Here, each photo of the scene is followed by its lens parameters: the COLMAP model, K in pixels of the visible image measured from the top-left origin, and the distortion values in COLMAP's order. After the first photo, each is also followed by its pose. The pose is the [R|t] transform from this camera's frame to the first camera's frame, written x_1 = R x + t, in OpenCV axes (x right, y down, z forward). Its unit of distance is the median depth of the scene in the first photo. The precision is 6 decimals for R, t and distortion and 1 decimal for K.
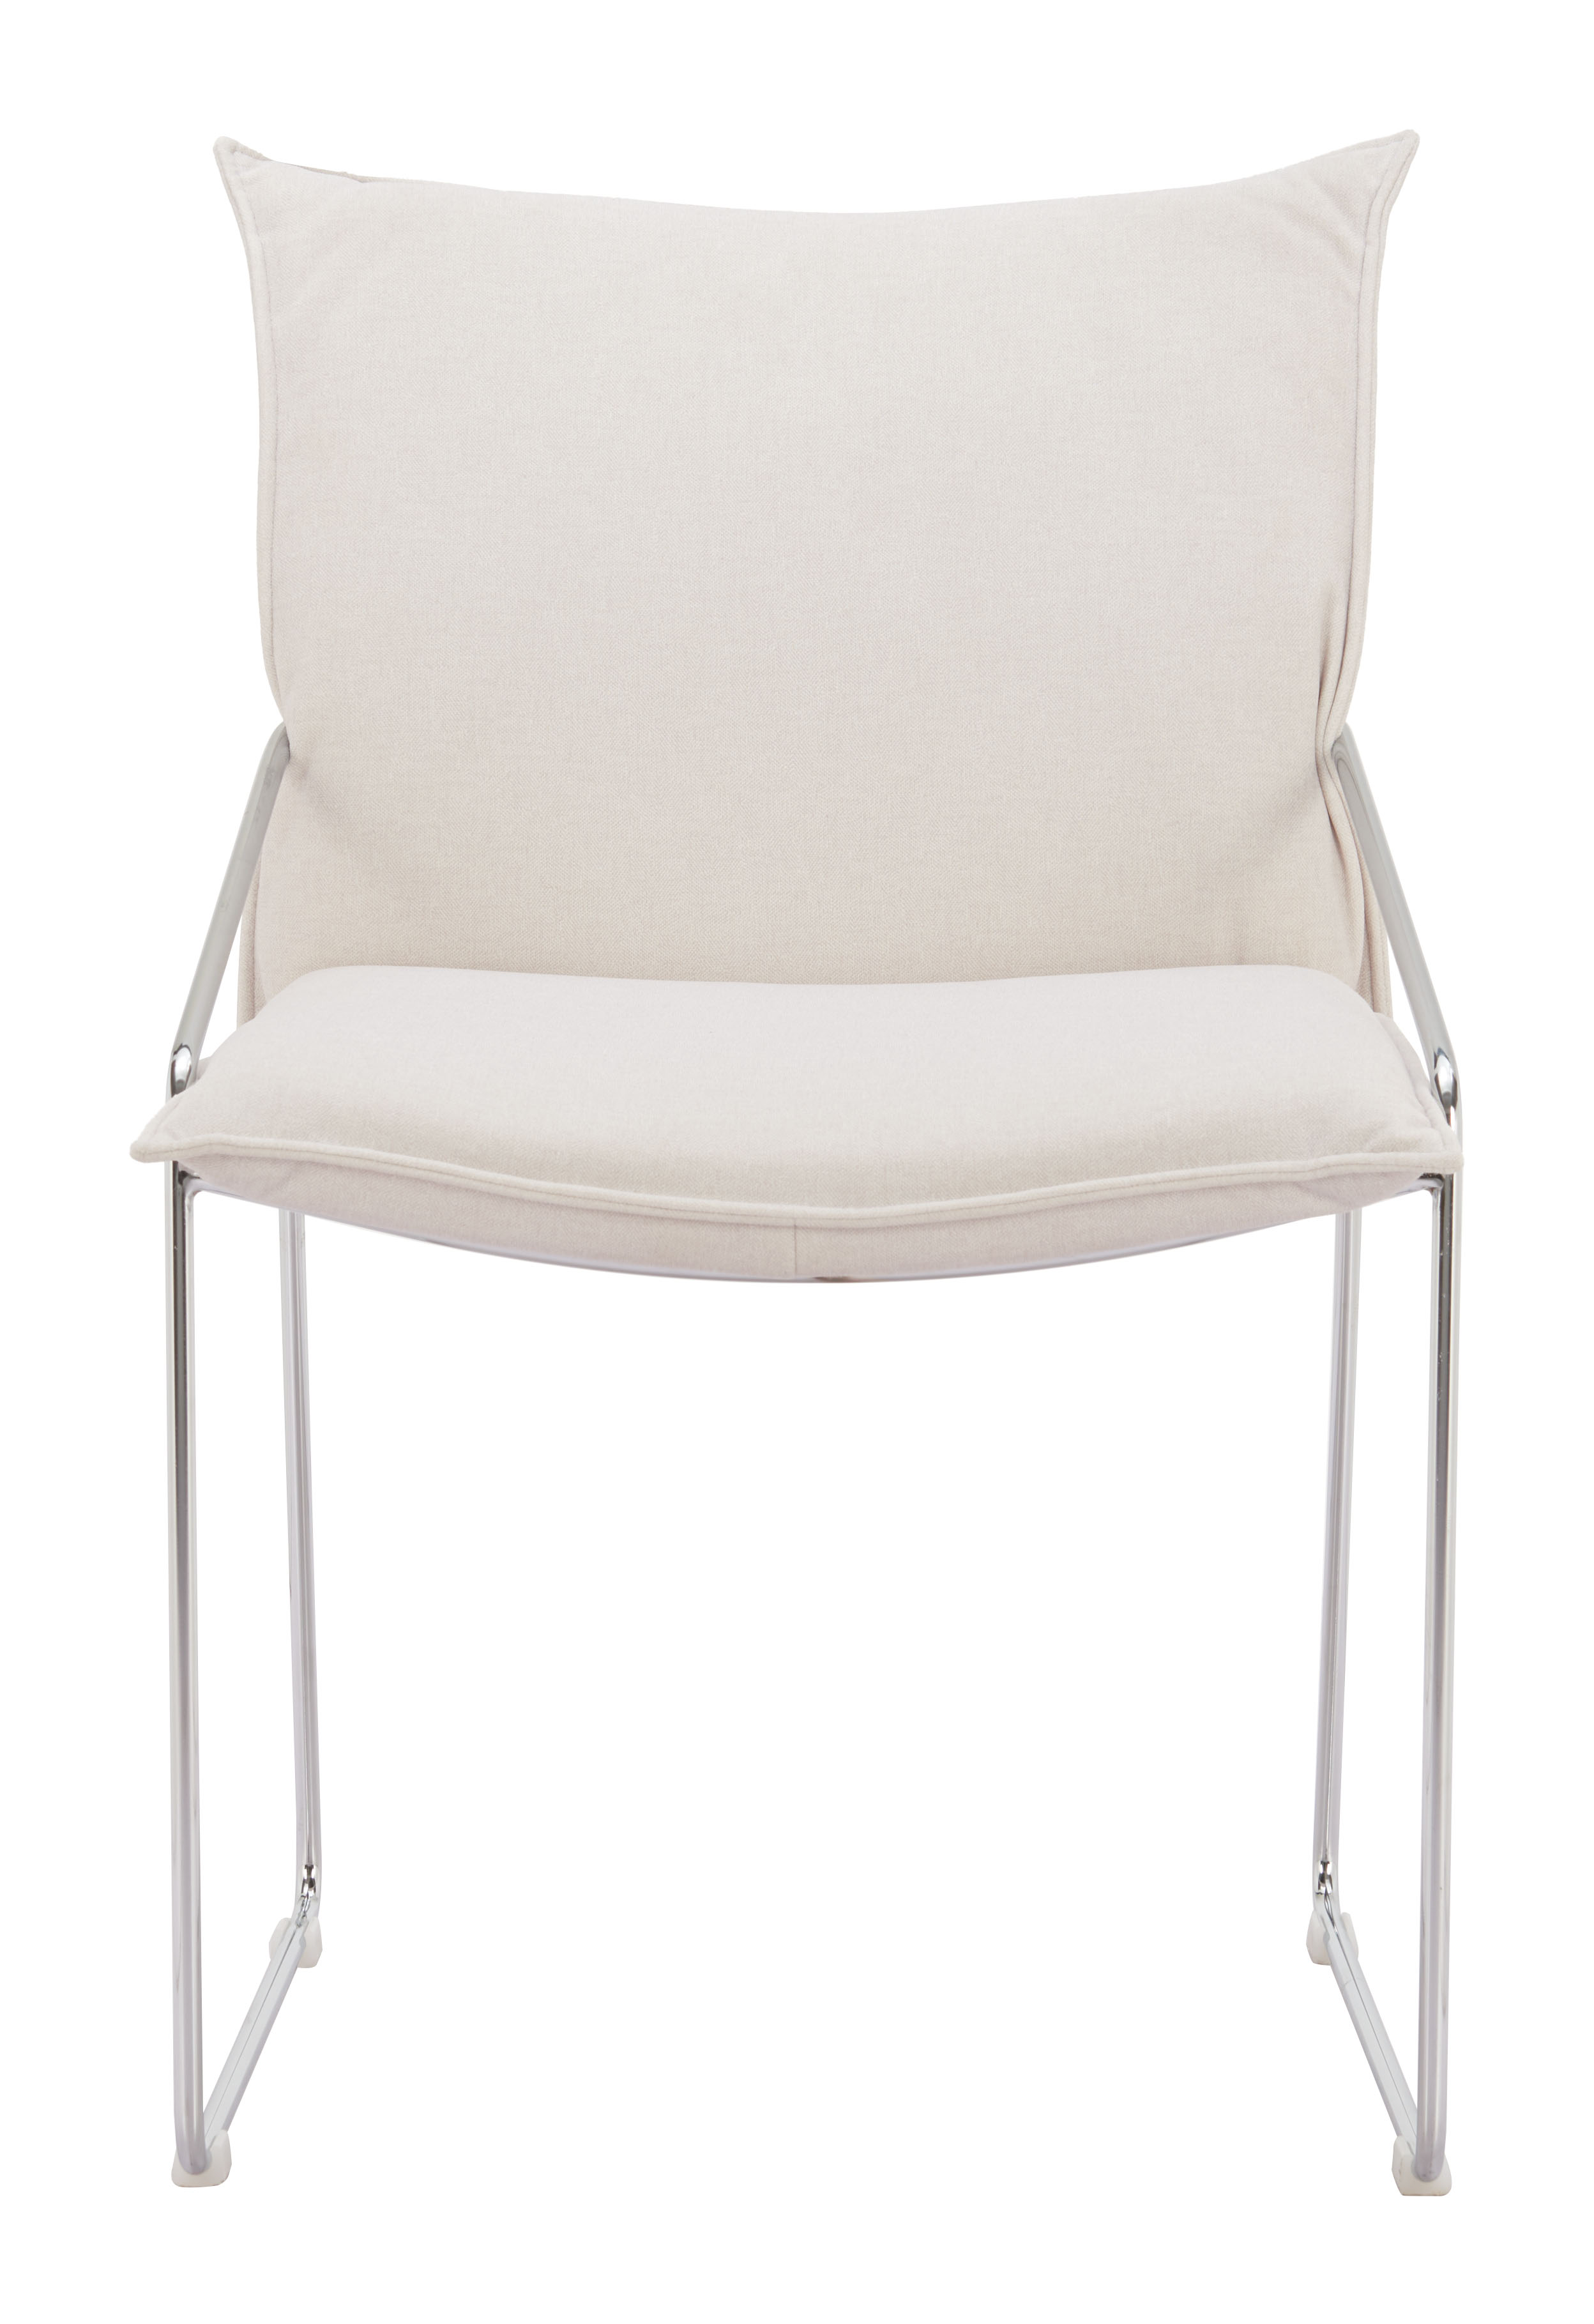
lens RADIAL K [[5463.1, 0, 796.6], [0, 5463.1, 1167.3], [0, 0, 1]] dist [-0.015537, 0.000000]
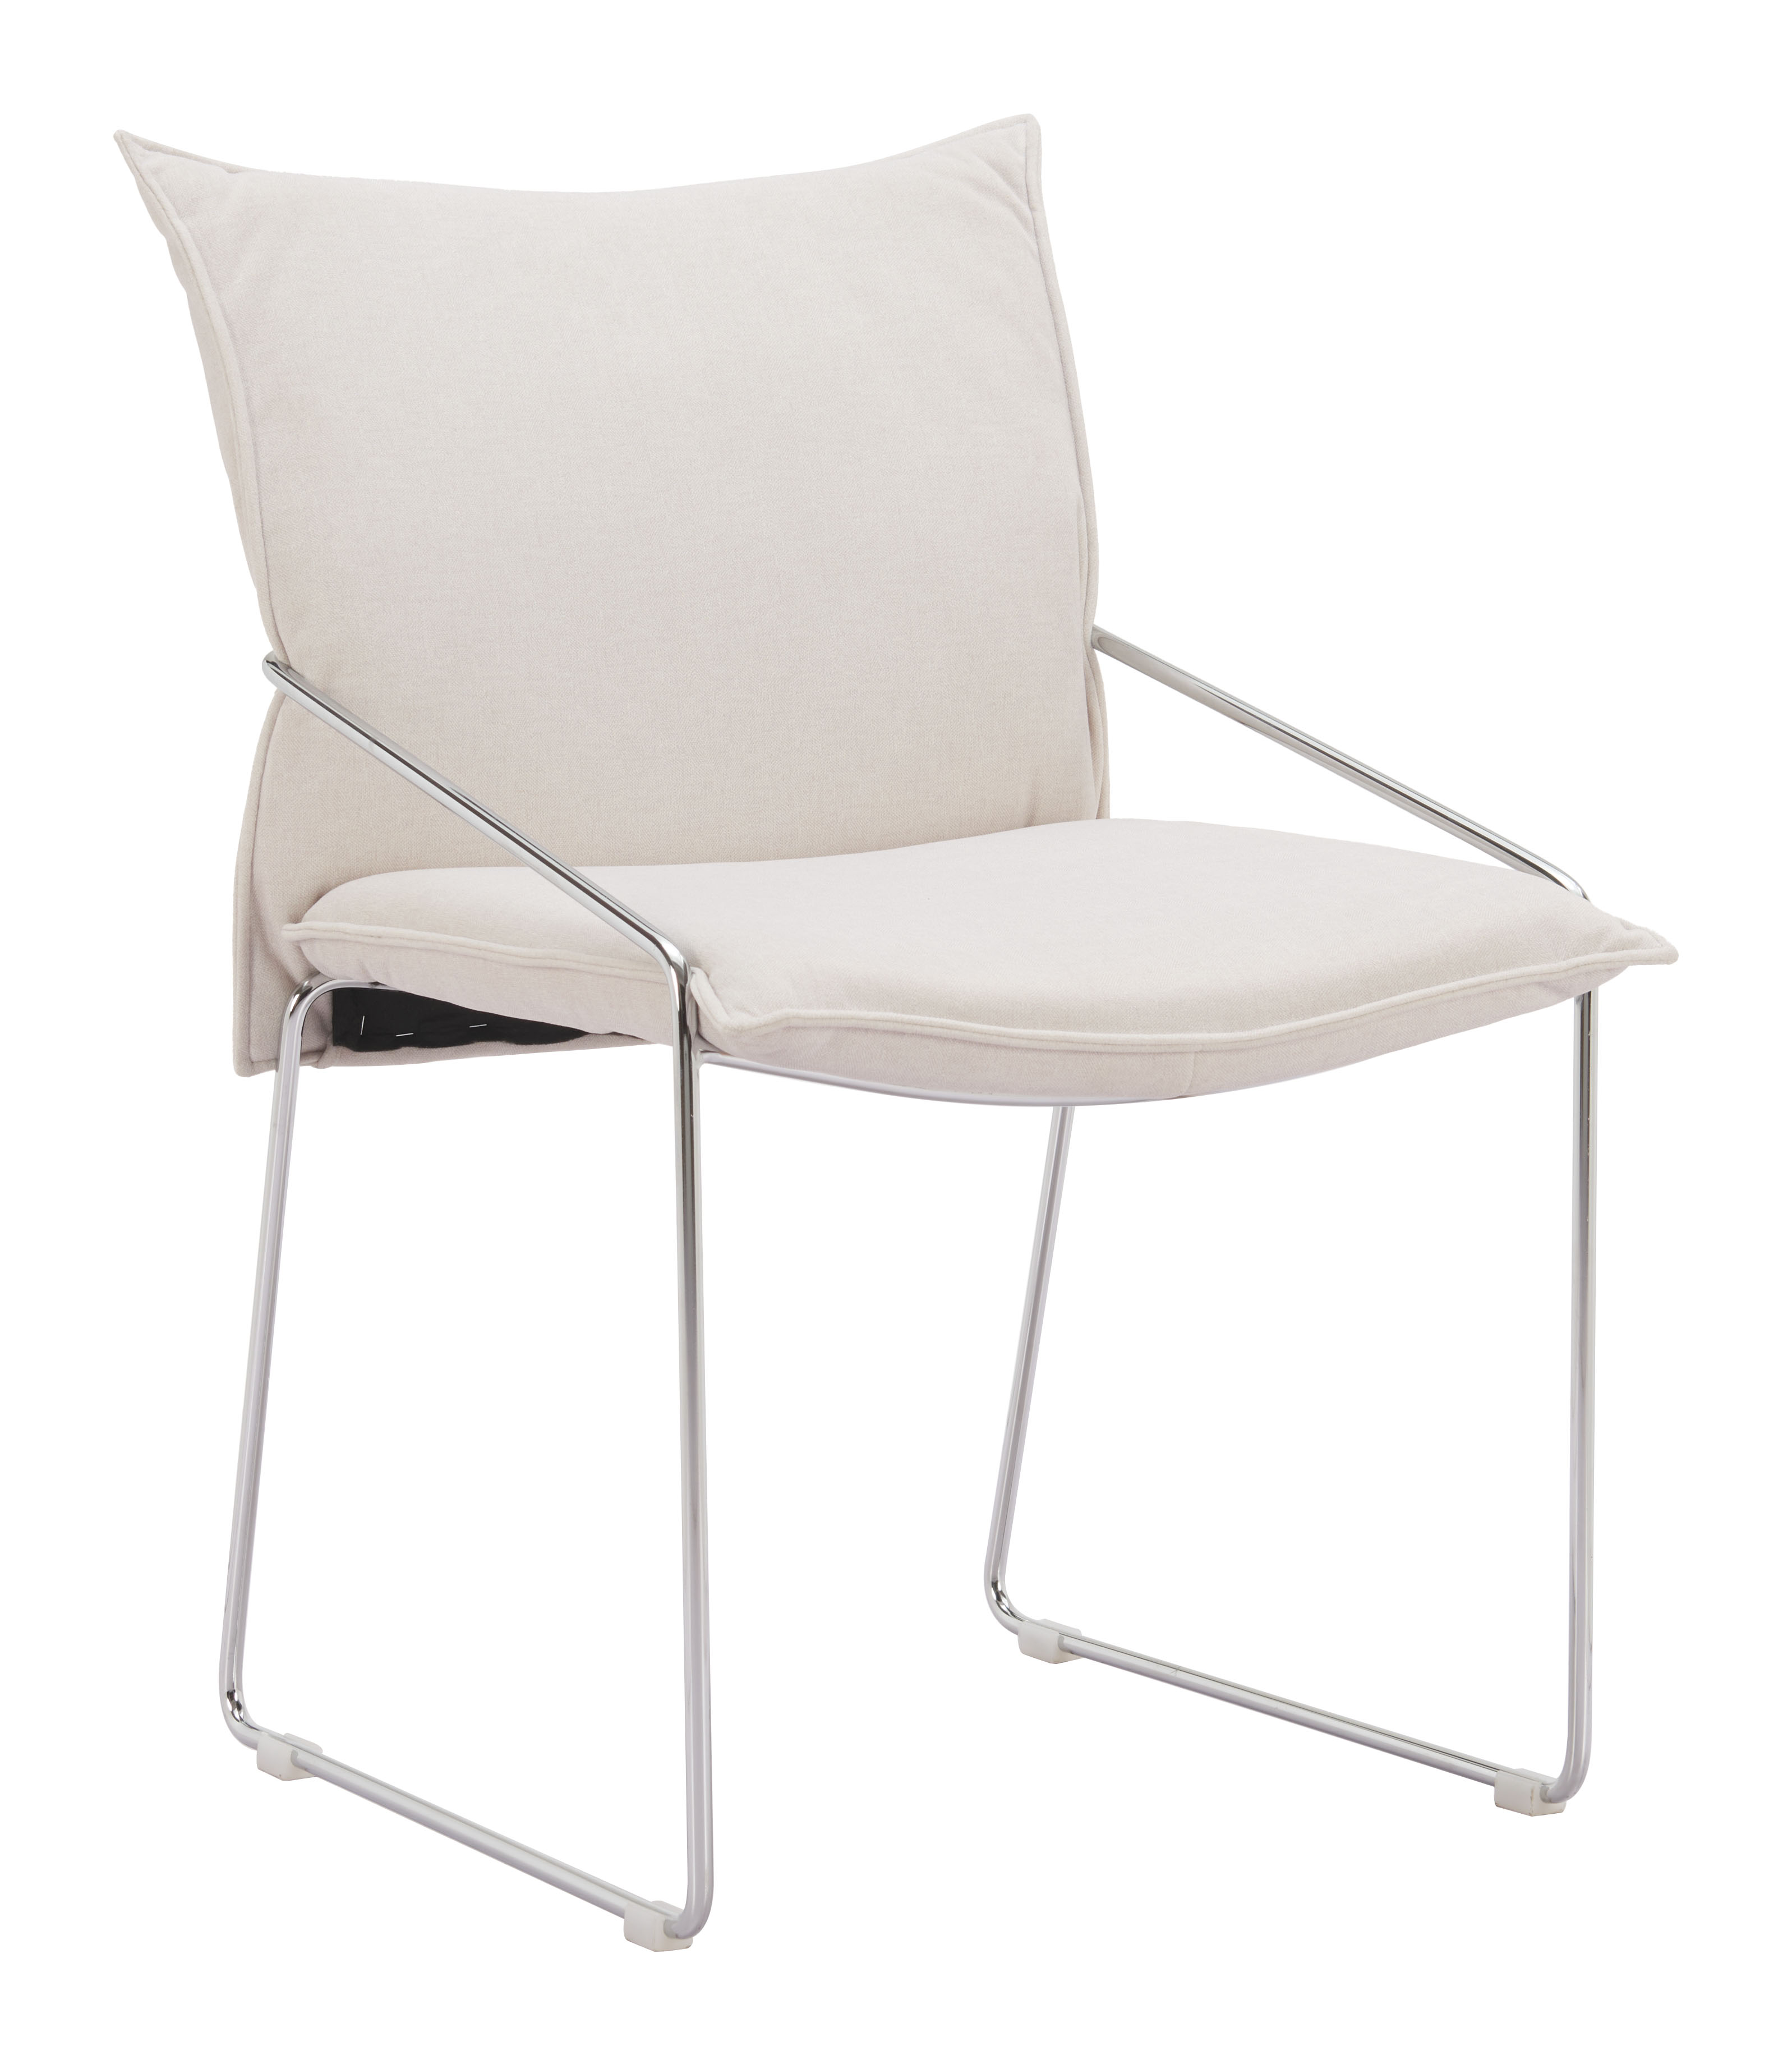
lens RADIAL K [[4737.2, 0, 897.5], [0, 4737.2, 1030.6], [0, 0, 1]] dist [-0.038087, 0.000000]
pose [[0.932019, -0.080559, 0.353343, -0.324264], [0.079861, 0.996668, 0.016581, -0.012057], [-0.353501, 0.012765, 0.935347, 0.057220]]
